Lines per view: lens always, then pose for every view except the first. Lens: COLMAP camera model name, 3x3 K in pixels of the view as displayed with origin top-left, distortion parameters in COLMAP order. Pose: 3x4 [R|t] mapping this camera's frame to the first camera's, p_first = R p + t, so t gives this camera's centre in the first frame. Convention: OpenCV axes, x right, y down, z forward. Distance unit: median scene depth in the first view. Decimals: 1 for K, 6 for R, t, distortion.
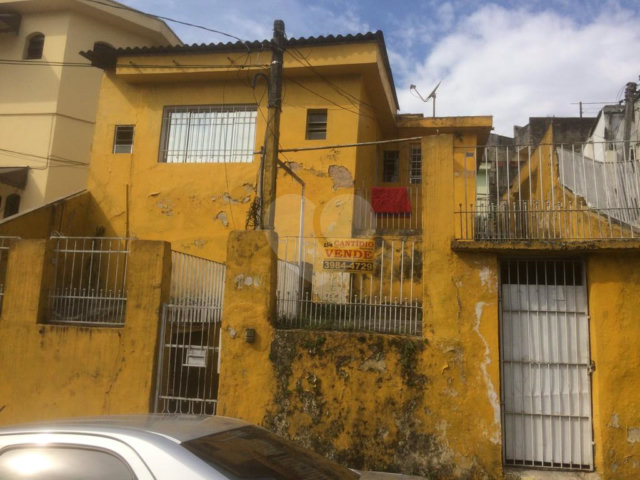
lens RADIAL K [[504.3, 0, 320.0], [0, 504.3, 240.0], [0, 0, 1]] dist [0.069629, -0.093759]
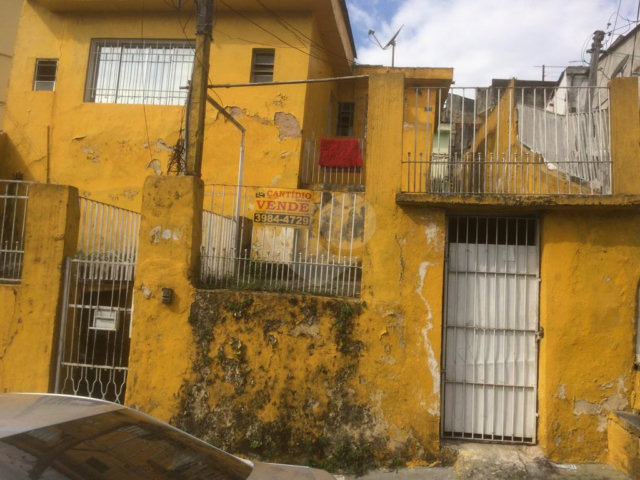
lens RADIAL K [[504.3, 0, 320.0], [0, 504.3, 240.0], [0, 0, 1]] dist [0.069629, -0.093759]
pose [[0.996951, 0.021323, 0.075065, 0.057686], [-0.026833, 0.996958, 0.073179, 0.021128], [-0.073276, -0.074971, 0.994490, 0.114497]]
